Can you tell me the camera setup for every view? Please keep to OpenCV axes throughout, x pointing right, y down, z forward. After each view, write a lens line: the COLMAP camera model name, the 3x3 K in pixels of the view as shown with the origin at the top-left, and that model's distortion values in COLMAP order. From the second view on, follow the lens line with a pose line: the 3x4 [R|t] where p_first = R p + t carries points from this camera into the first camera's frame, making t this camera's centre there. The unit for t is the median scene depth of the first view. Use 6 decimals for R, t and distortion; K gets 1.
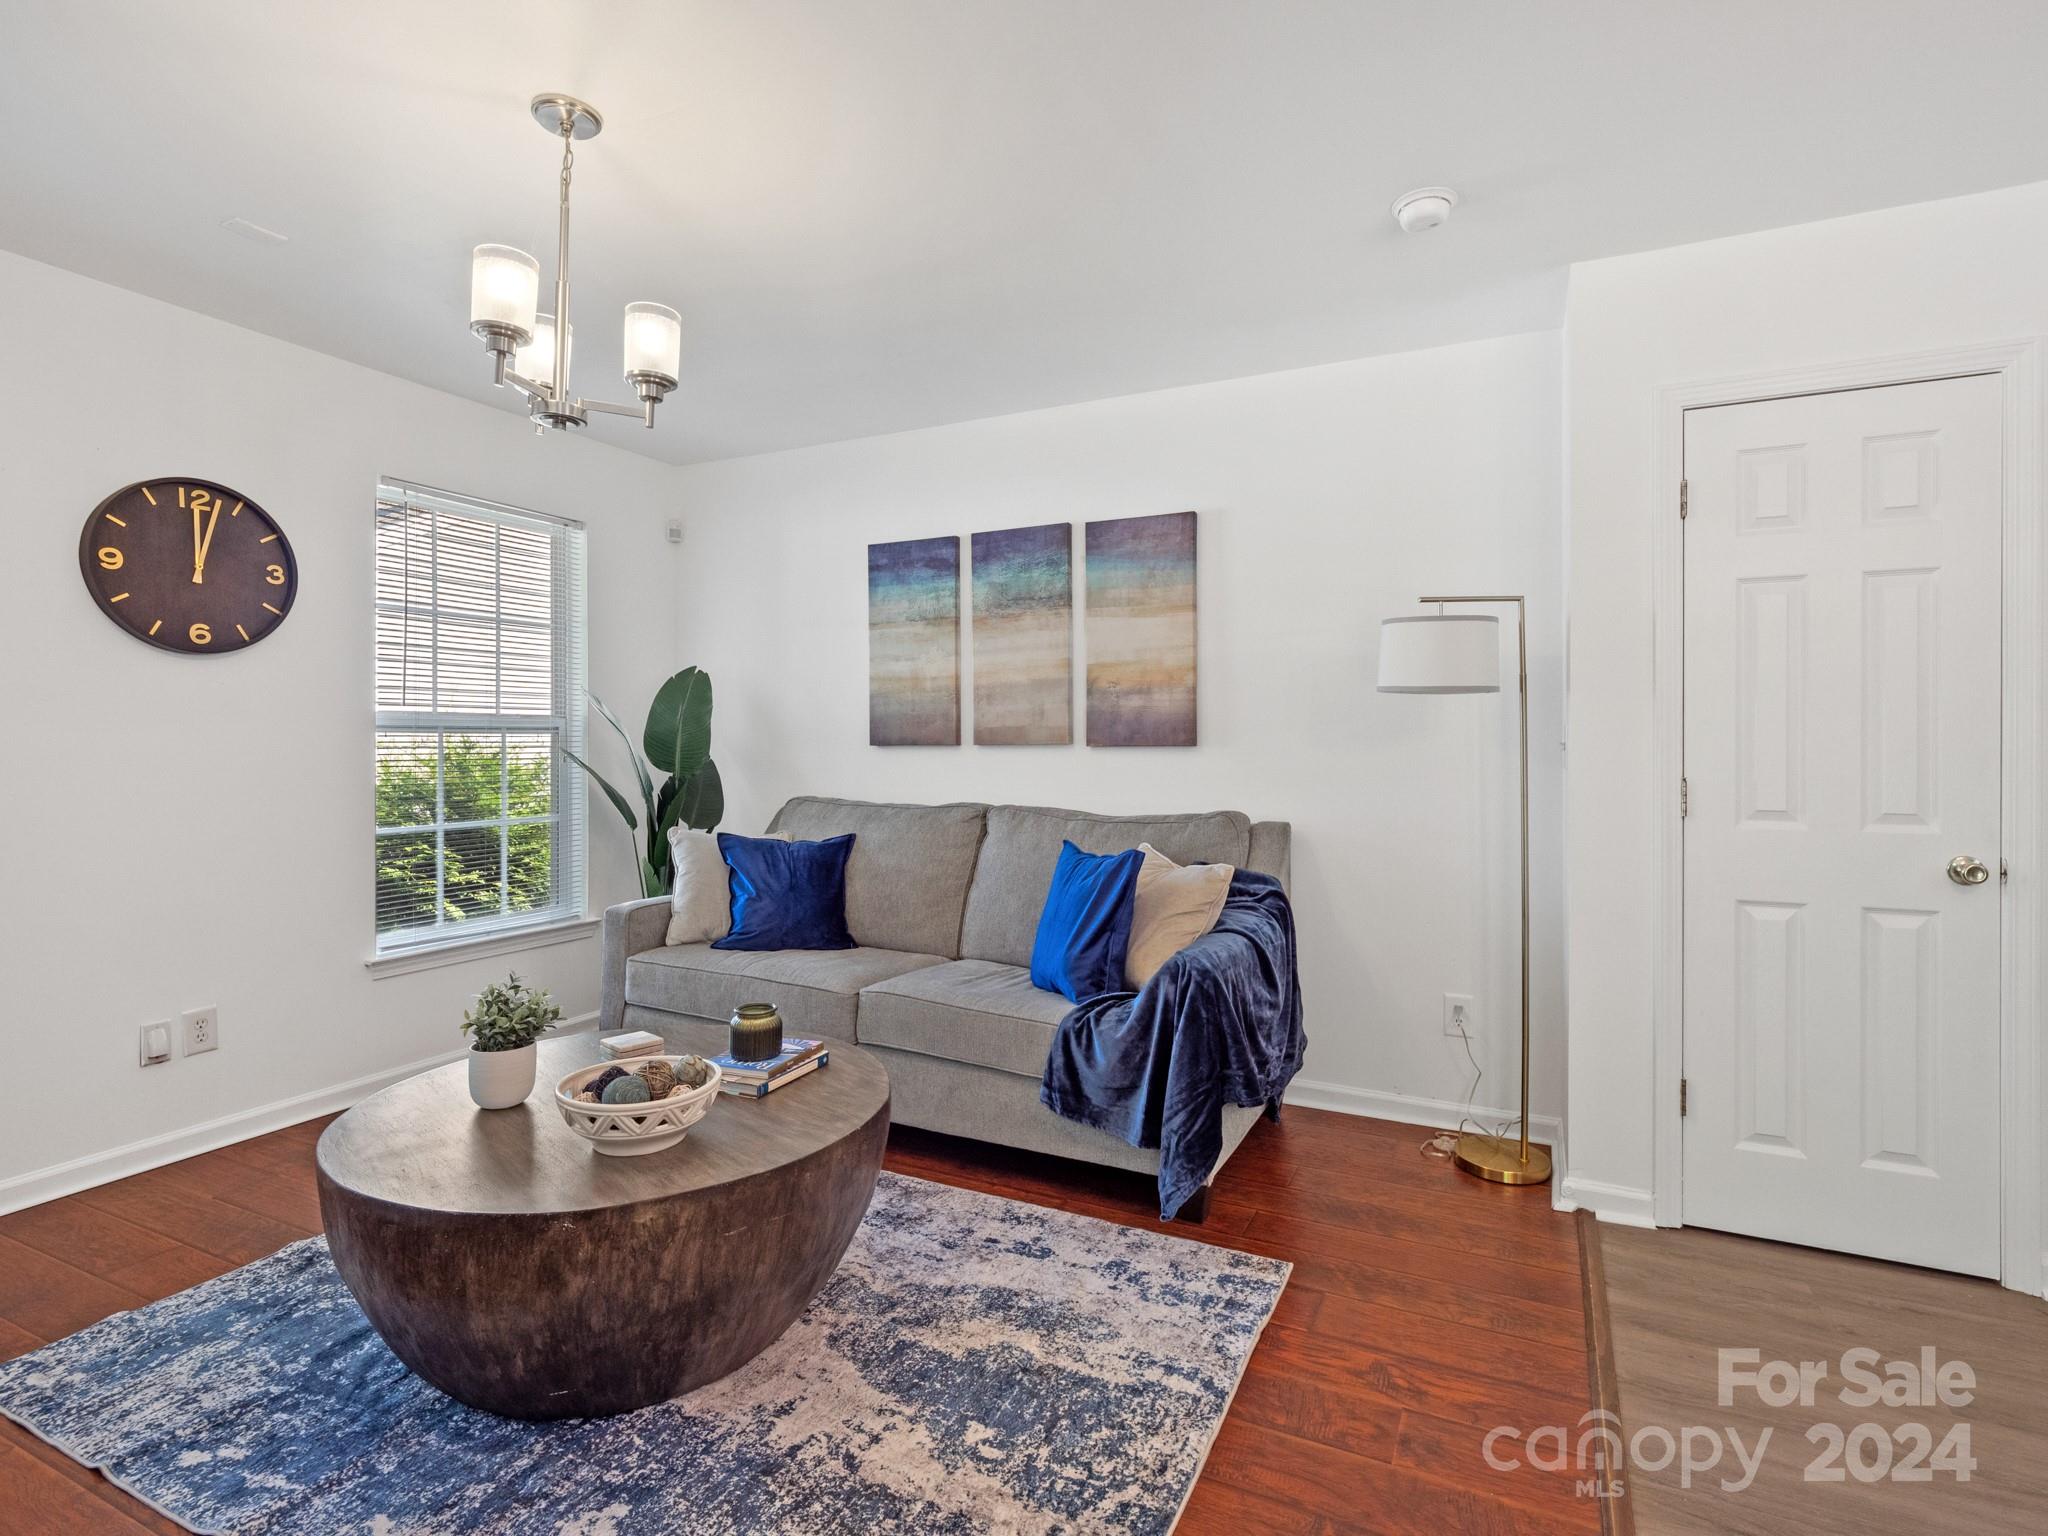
lens RADIAL K [[1004.8, 0, 1024.5], [0, 1004.8, 748.0], [0, 0, 1]] dist [0.002628, -0.000800]
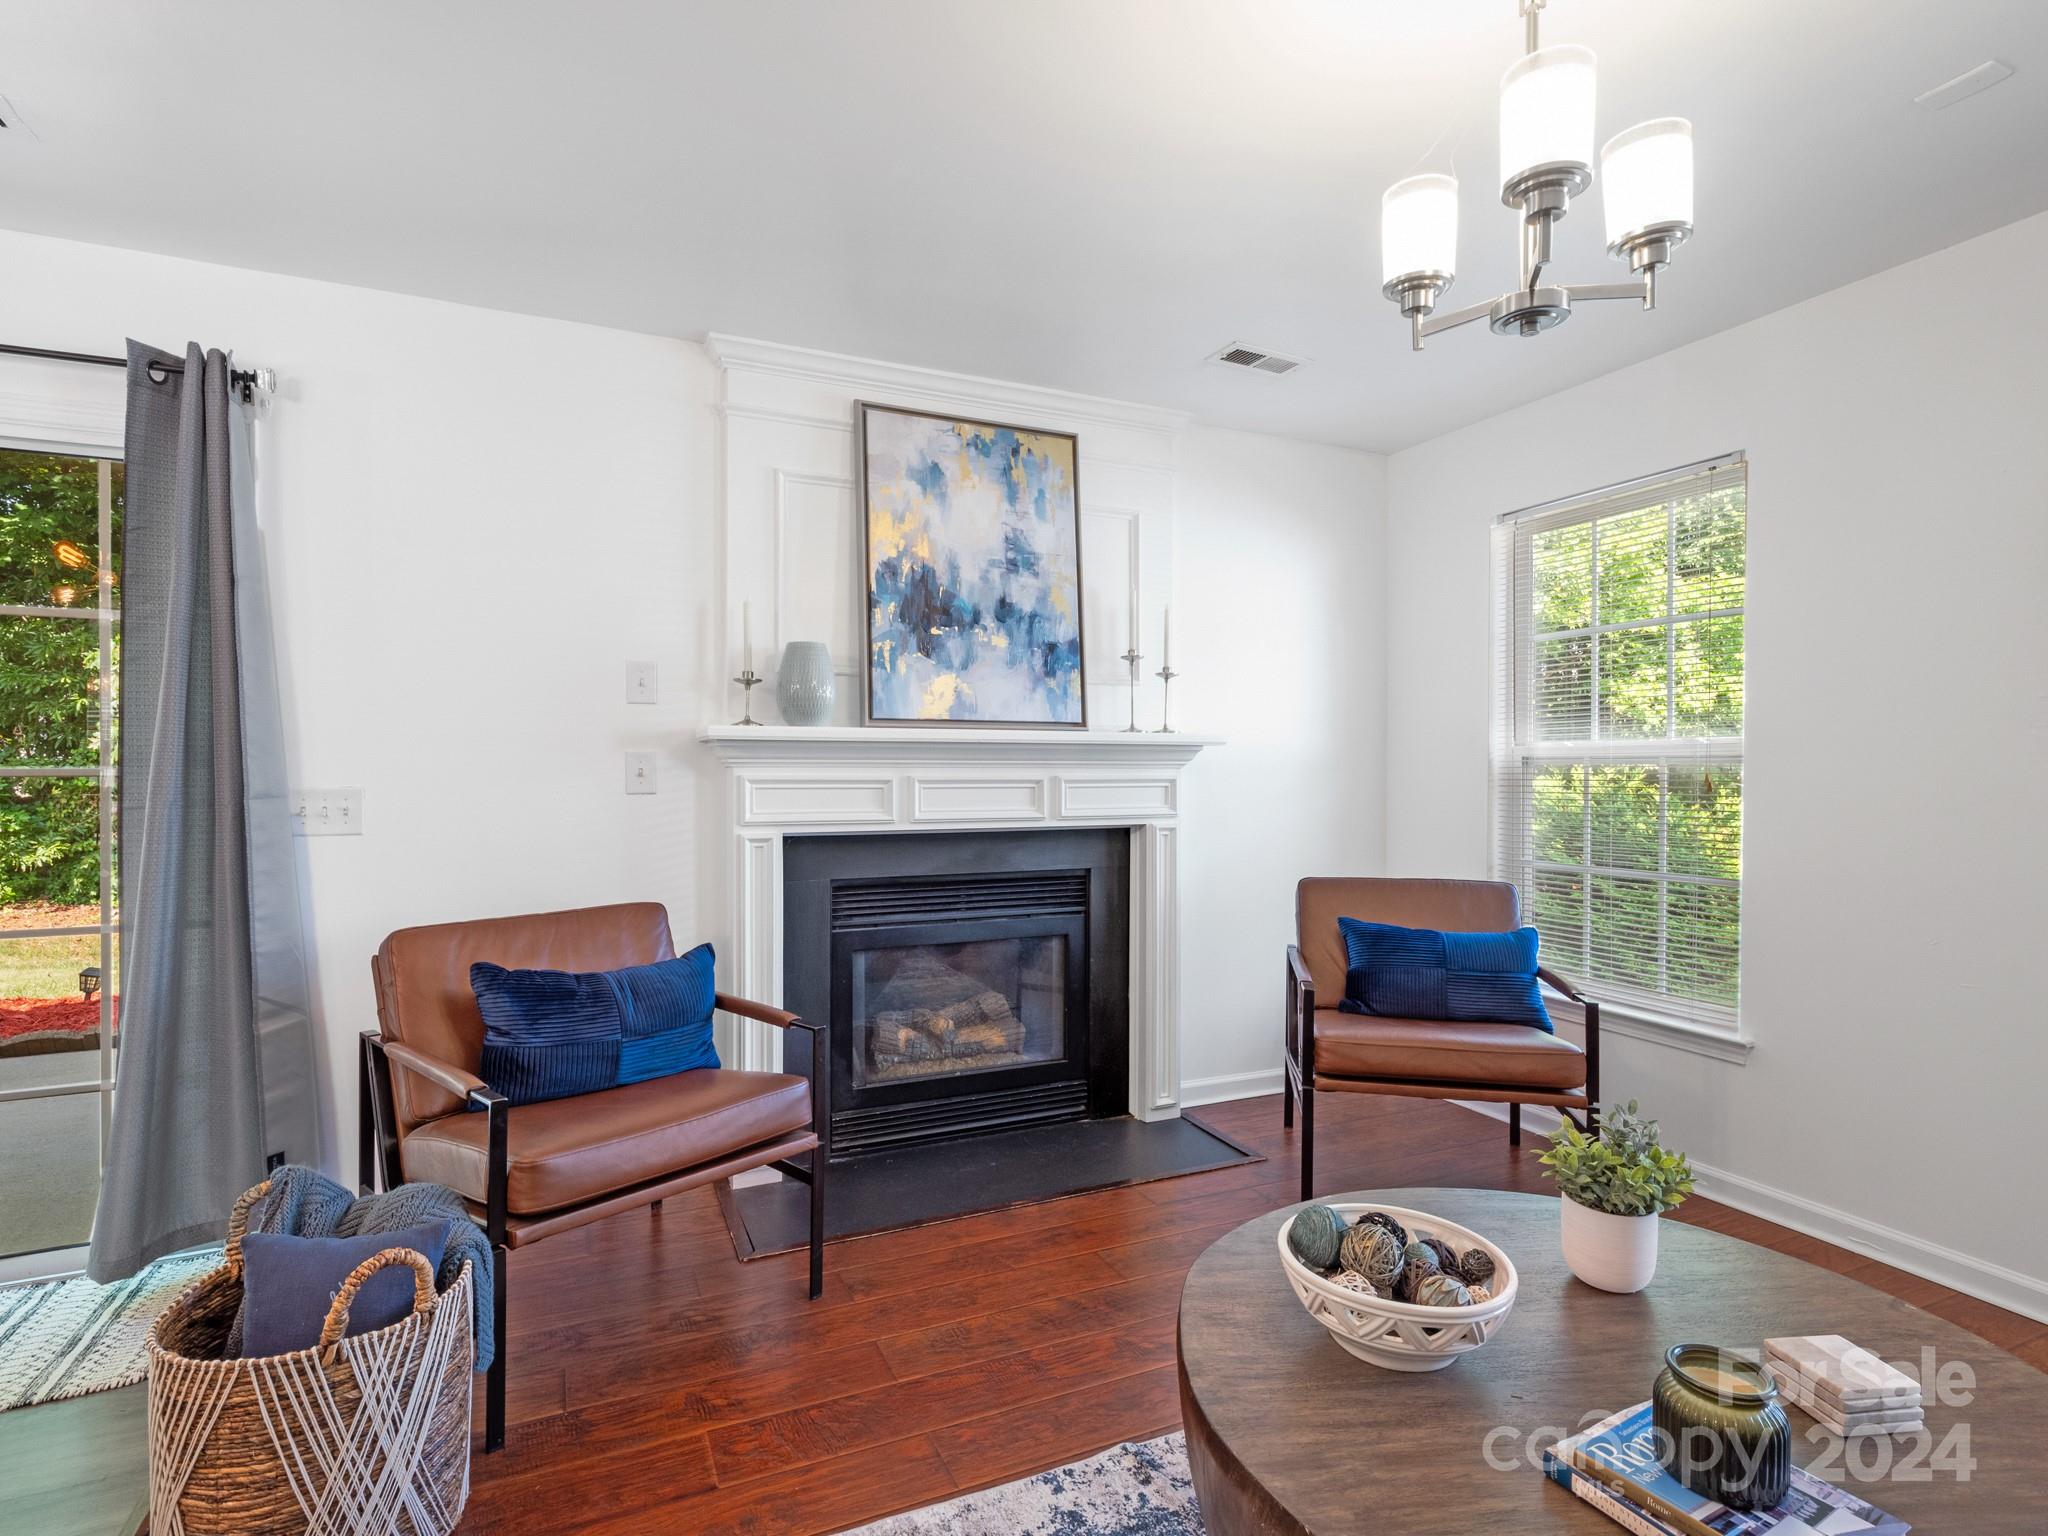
lens RADIAL K [[982.2, 0, 1013.3], [0, 982.2, 772.1], [0, 0, 1]] dist [0.002395, -0.000119]
pose [[-0.649894, 0.001101, -0.760024, 0.205914], [-0.013452, 0.999826, 0.012950, -0.013731], [0.759906, 0.018640, -0.649766, 0.941989]]
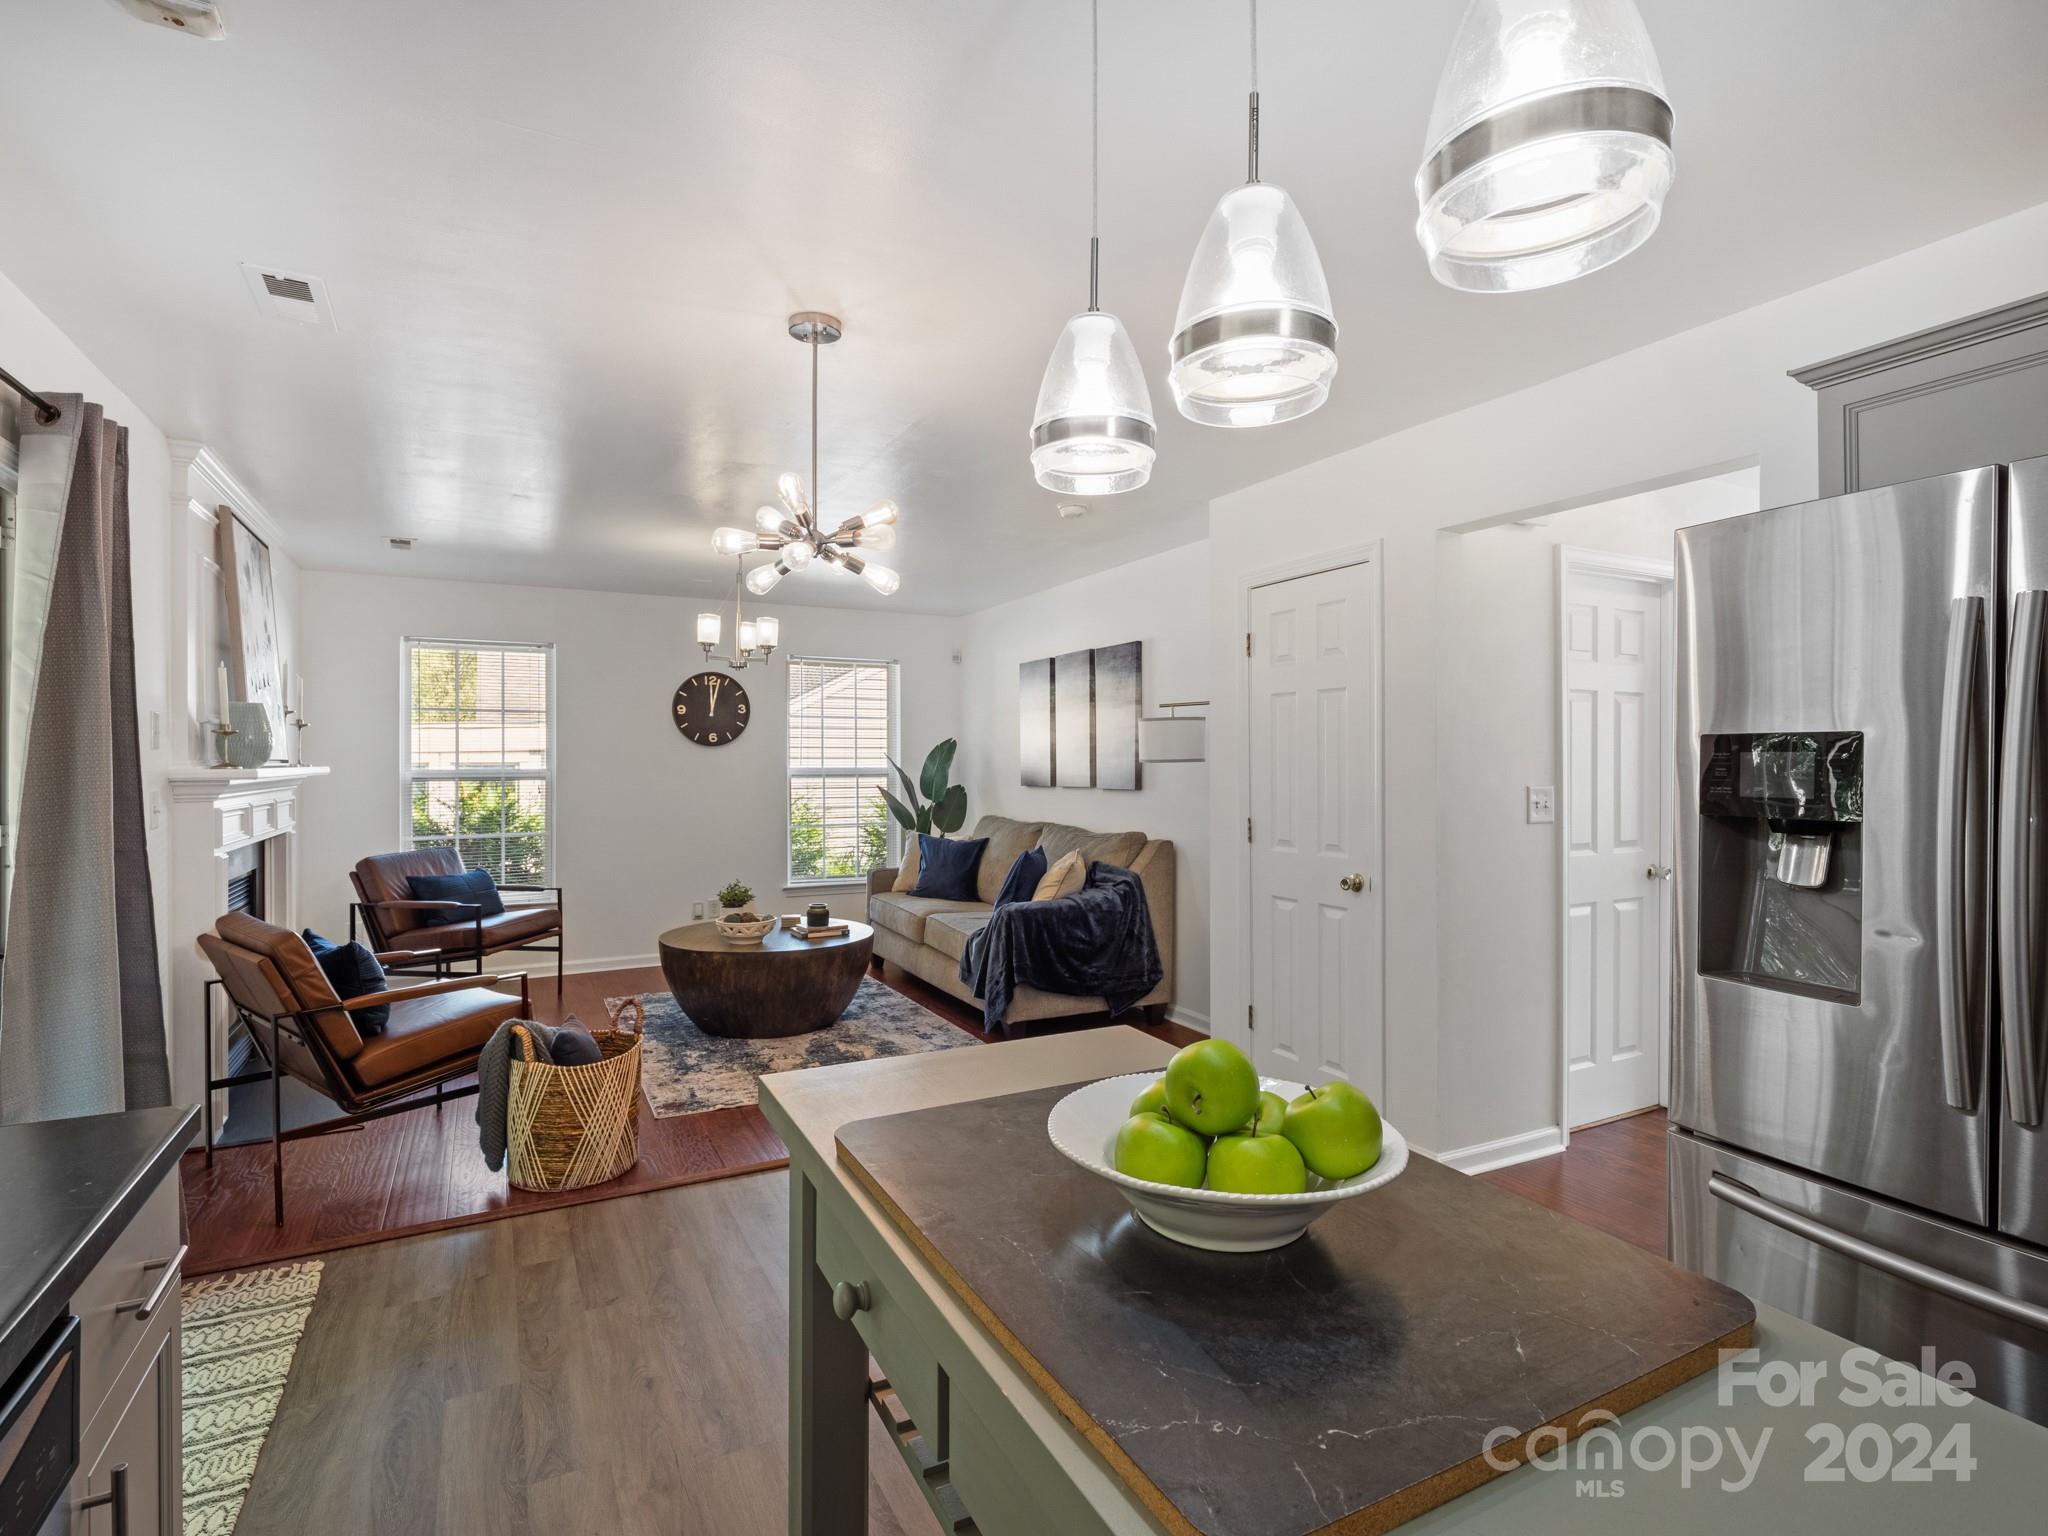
lens RADIAL K [[982.2, 0, 1013.3], [0, 982.2, 772.1], [0, 0, 1]] dist [0.002395, -0.000119]
pose [[0.802636, 0.001563, -0.596467, 1.299794], [-0.000171, 0.999997, 0.002390, -0.046248], [0.596469, -0.001816, 0.802634, -0.490221]]
